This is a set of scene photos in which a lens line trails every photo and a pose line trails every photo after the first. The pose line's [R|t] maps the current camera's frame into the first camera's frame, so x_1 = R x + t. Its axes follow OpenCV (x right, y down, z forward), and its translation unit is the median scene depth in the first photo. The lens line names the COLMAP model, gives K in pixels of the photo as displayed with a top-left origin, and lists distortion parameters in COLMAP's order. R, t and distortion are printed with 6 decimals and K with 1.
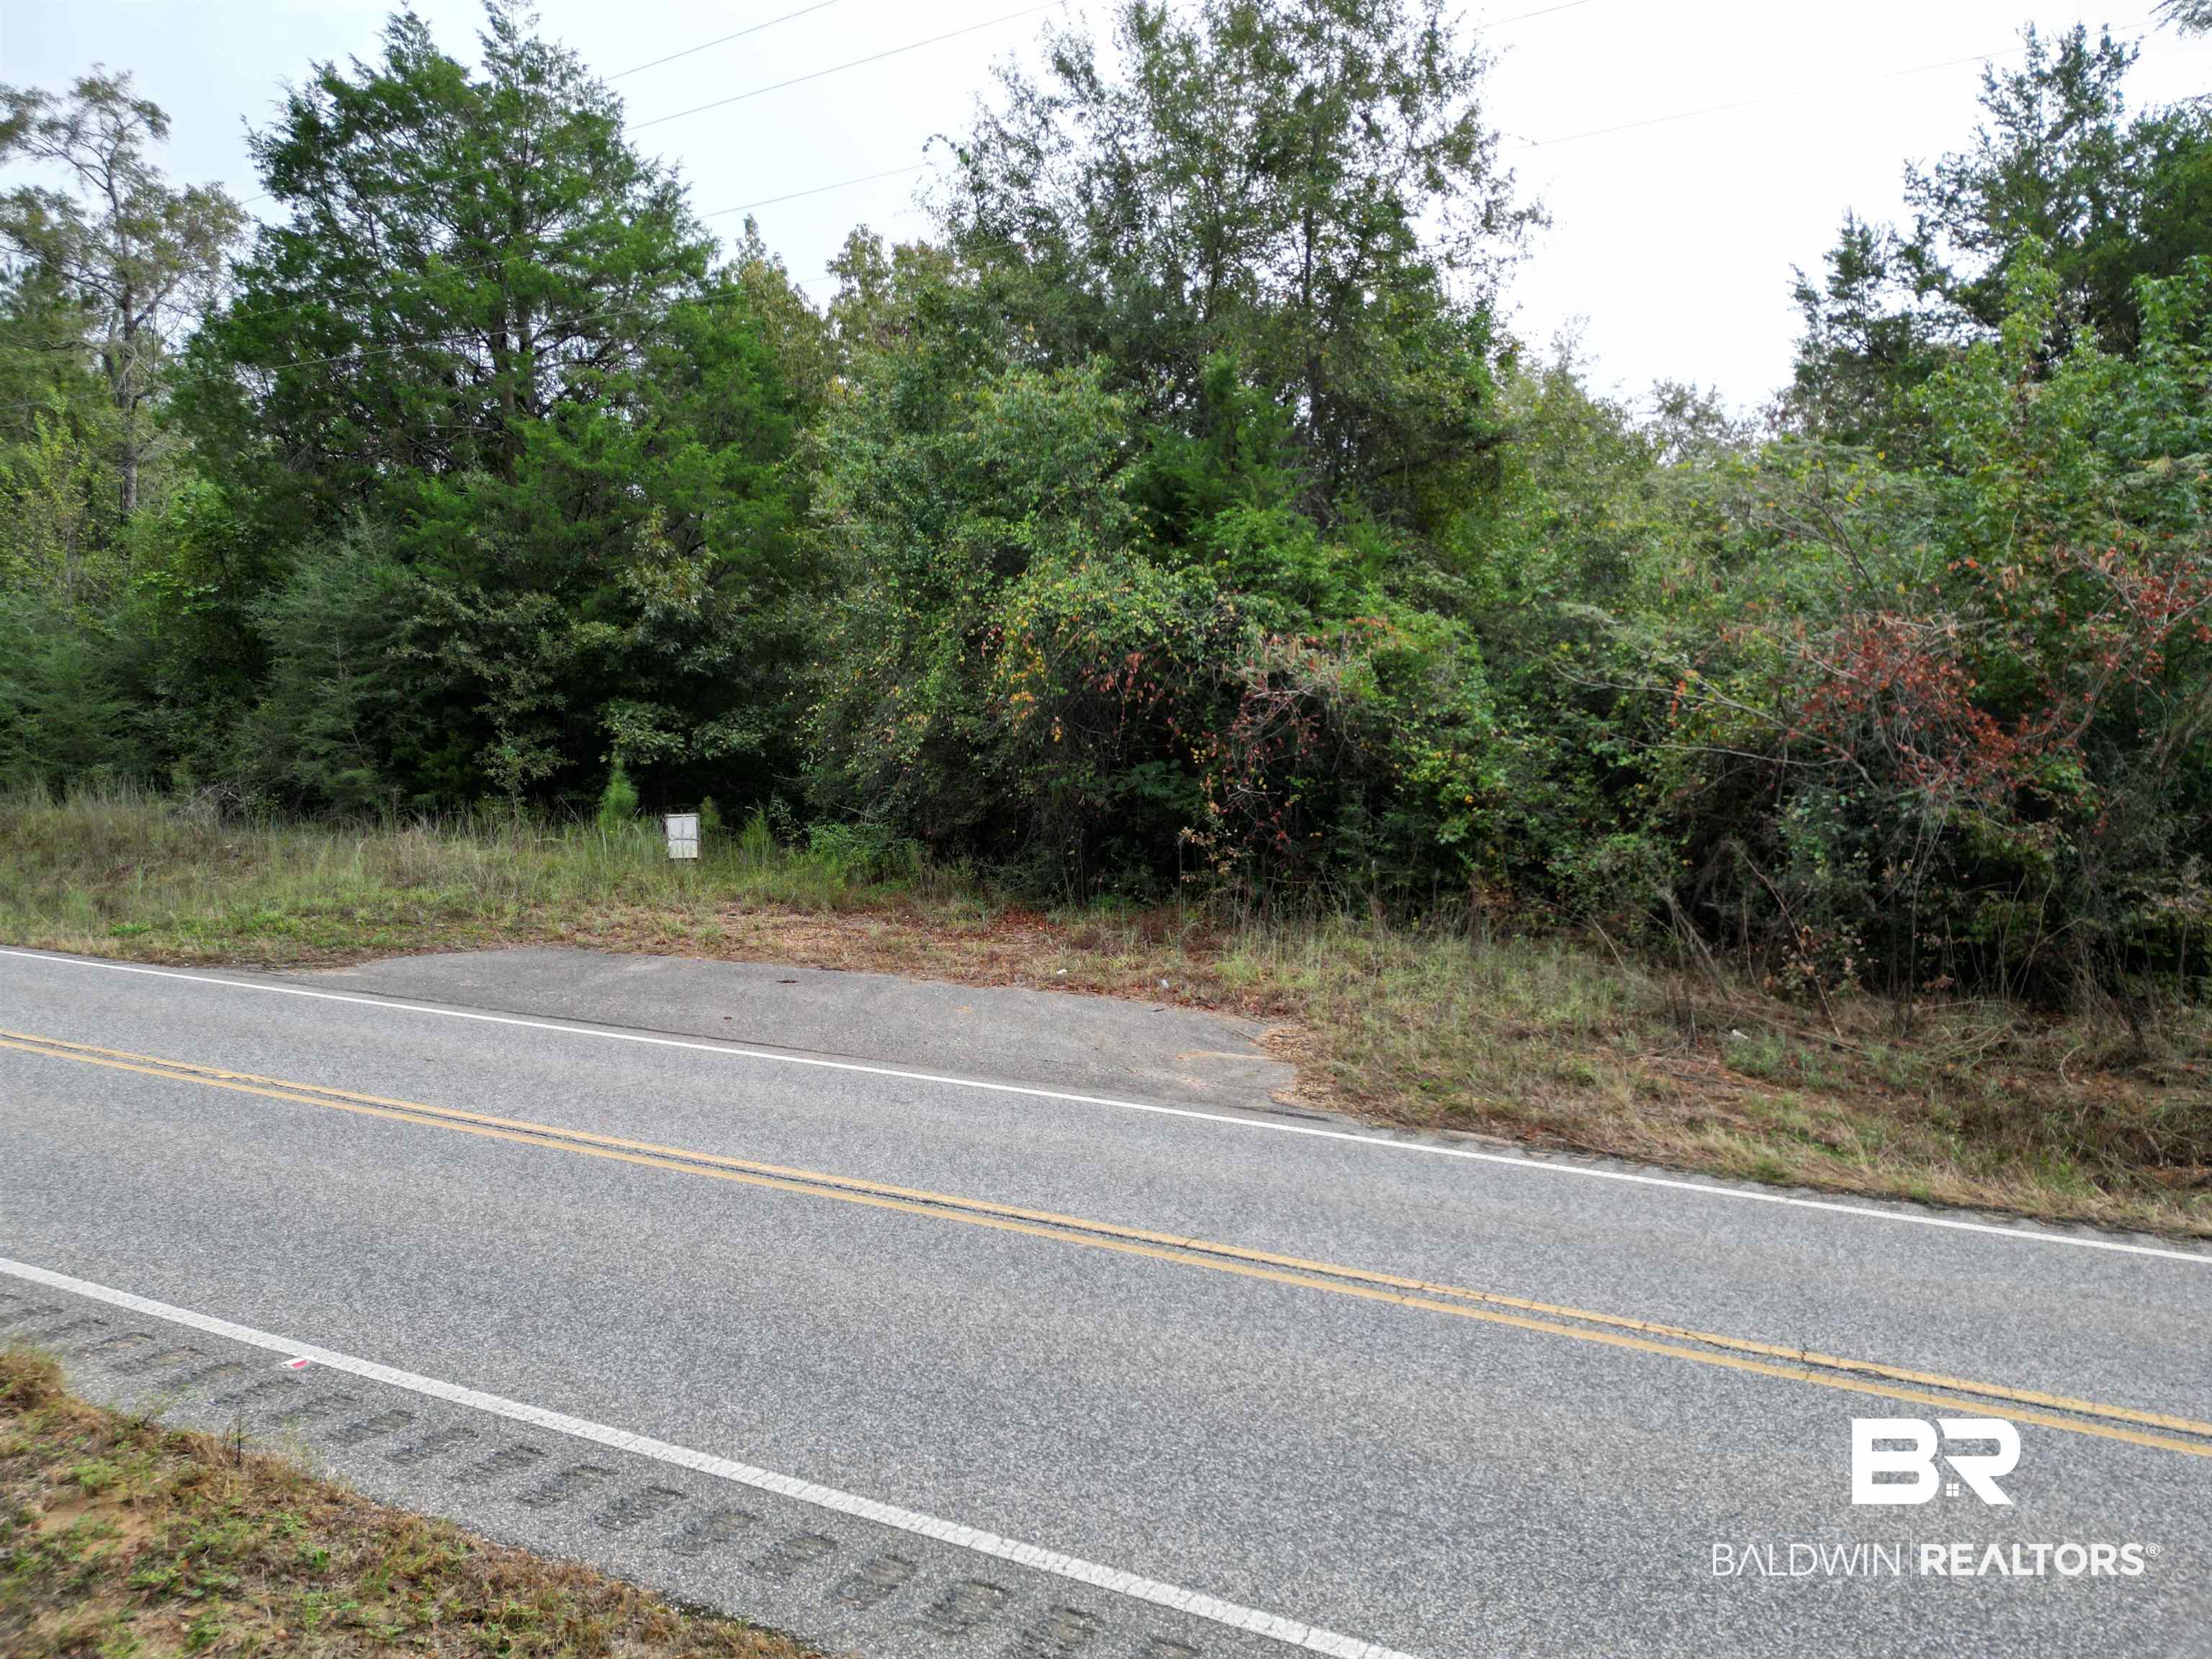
lens RADIAL K [[1537.3, 0, 1106.0], [0, 1537.3, 829.5], [0, 0, 1]] dist [0.064550, -0.056262]
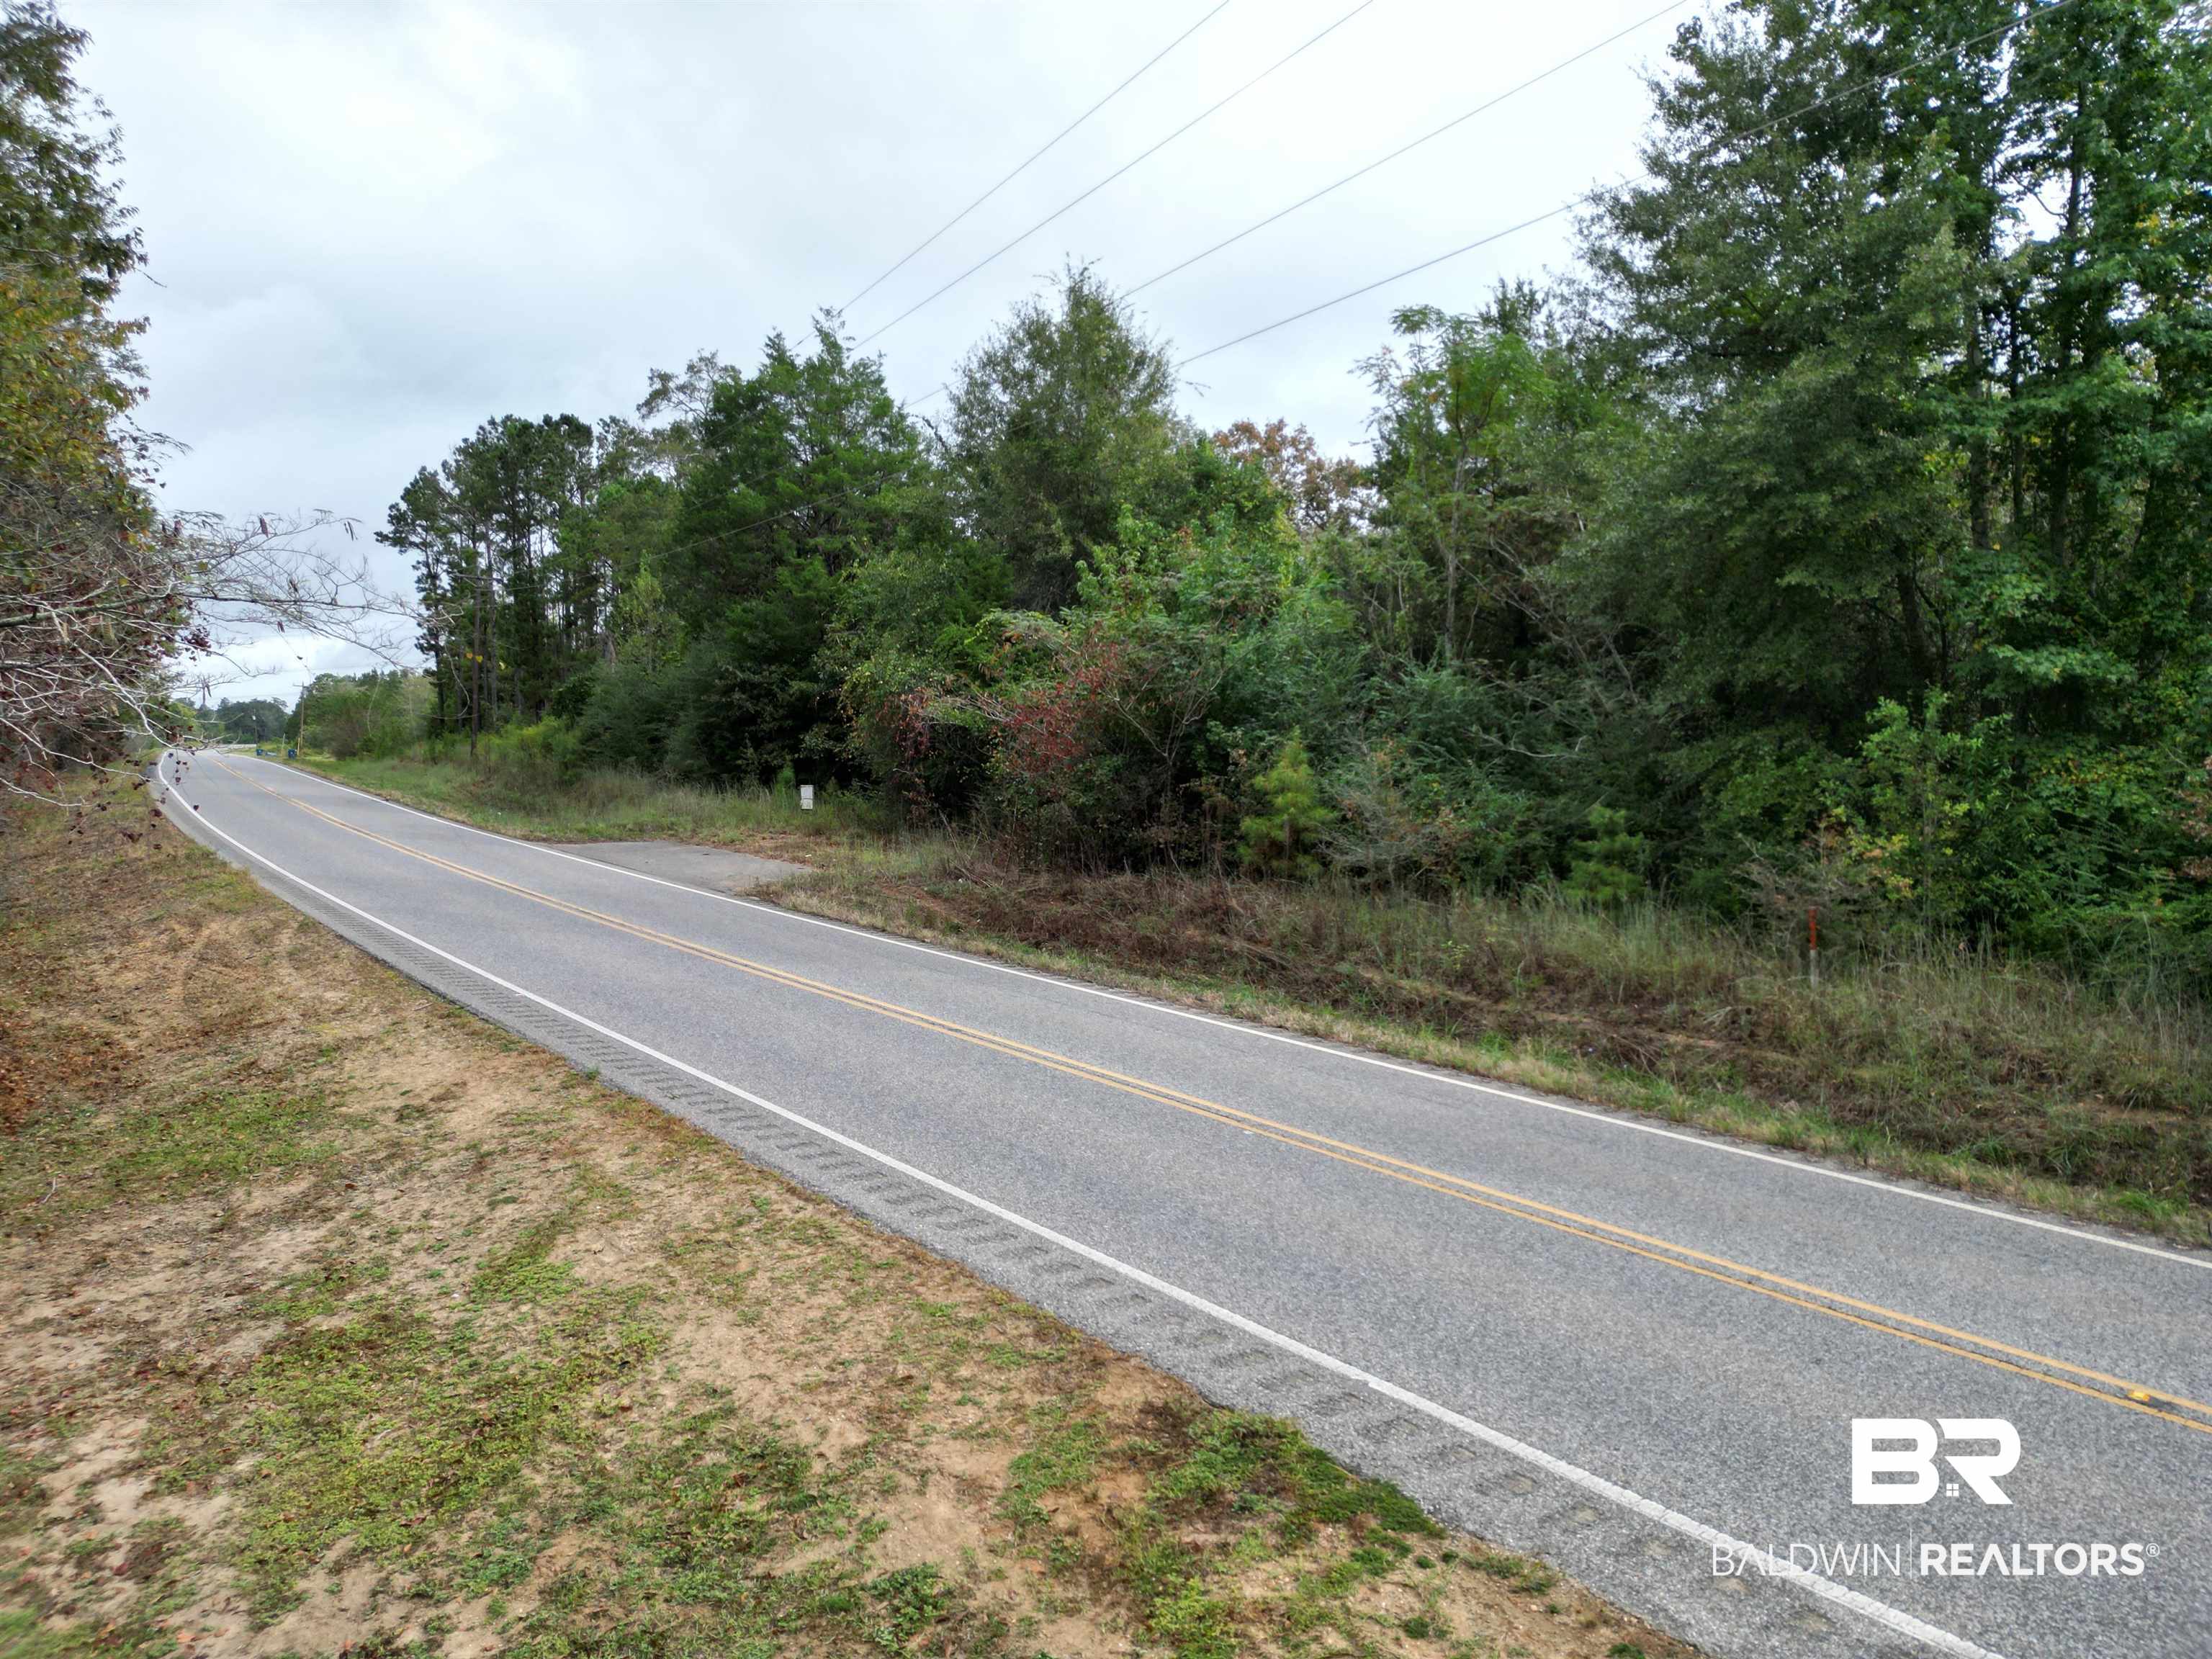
lens RADIAL K [[1537.3, 0, 1106.0], [0, 1537.3, 829.5], [0, 0, 1]] dist [0.064550, -0.056262]
pose [[0.867783, 0.034018, -0.495778, 0.843285], [-0.033573, 0.999388, 0.009809, 0.009736], [0.495808, 0.008132, 0.868394, -0.356828]]
